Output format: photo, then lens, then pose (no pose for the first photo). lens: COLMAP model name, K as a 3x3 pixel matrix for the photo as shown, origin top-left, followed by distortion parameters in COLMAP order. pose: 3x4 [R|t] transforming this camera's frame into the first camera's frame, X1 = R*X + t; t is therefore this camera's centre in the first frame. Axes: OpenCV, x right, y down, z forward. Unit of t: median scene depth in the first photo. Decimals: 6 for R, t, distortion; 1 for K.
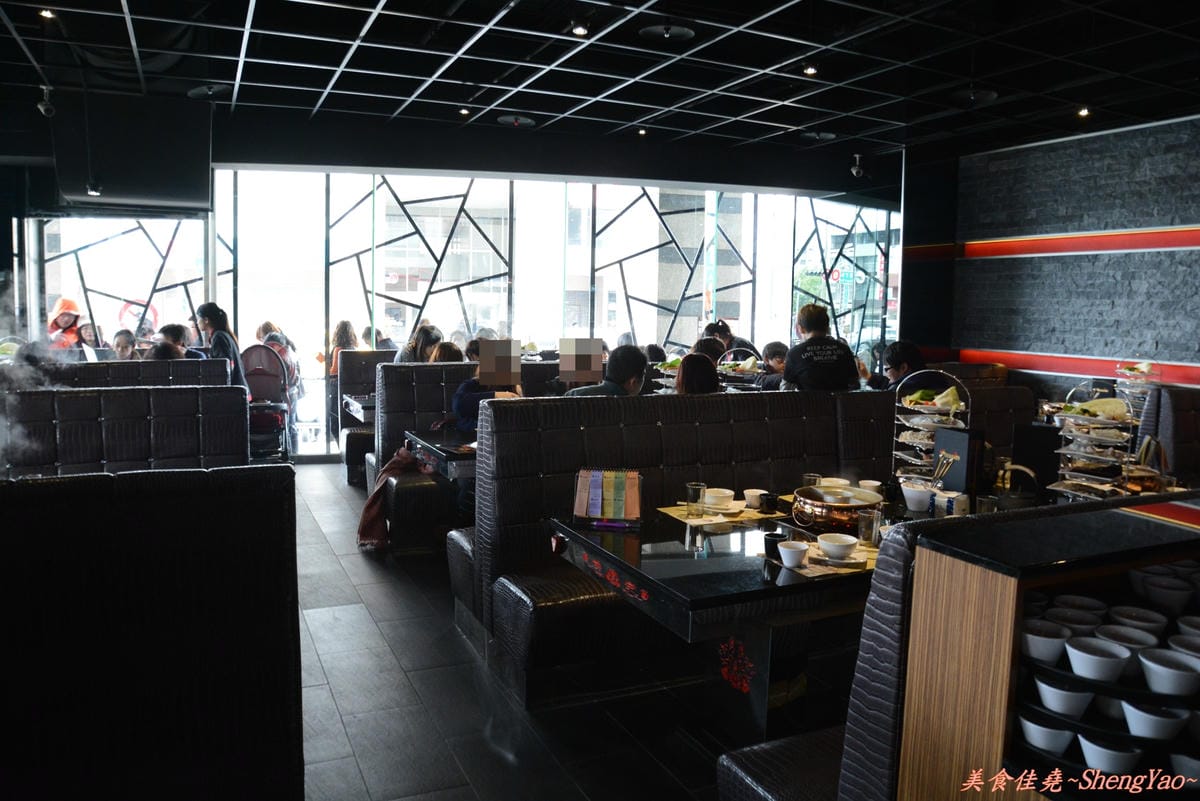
lens RADIAL K [[897.2, 0, 597.7], [0, 897.2, 356.1], [0, 0, 1]] dist [-0.089997, 0.006644]
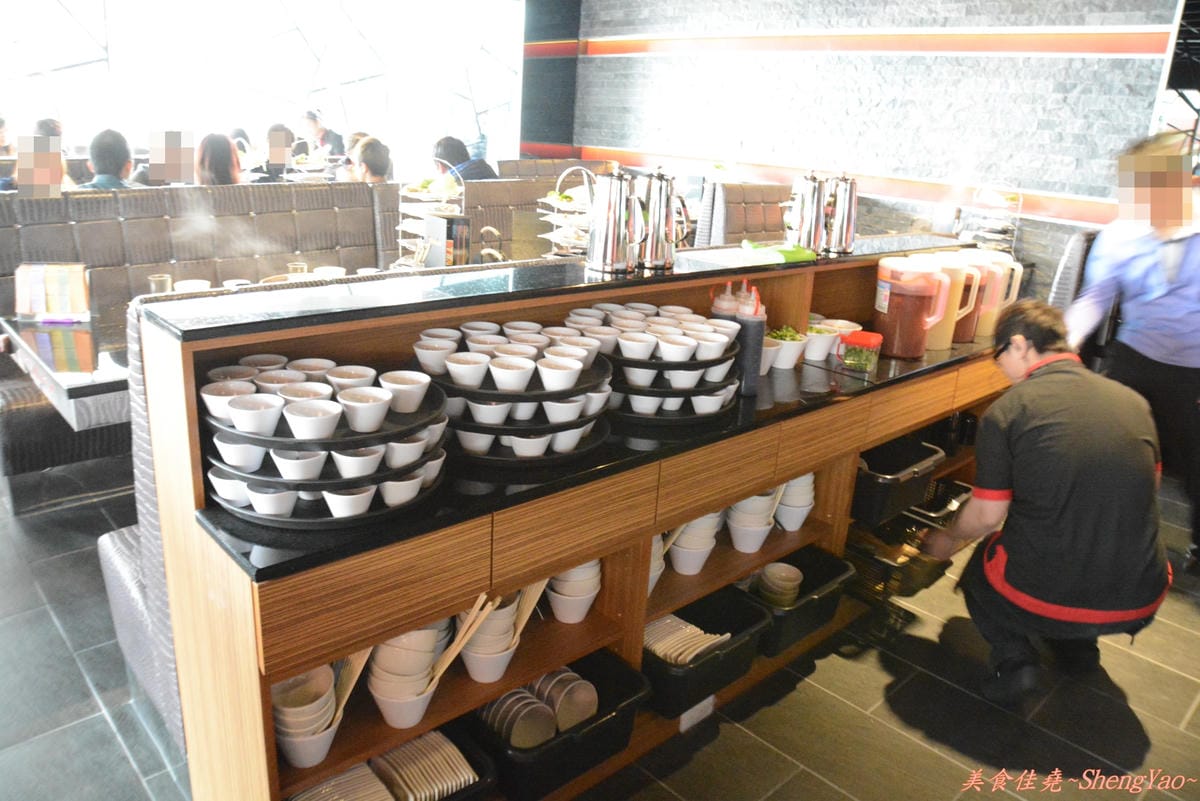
lens RADIAL K [[897.2, 0, 597.7], [0, 897.2, 356.1], [0, 0, 1]] dist [-0.089997, 0.006644]
pose [[0.944608, -0.058499, 0.322946, 0.103749], [-0.013626, 0.976148, 0.216678, 0.006400], [-0.327919, -0.209076, 0.921280, -0.022240]]
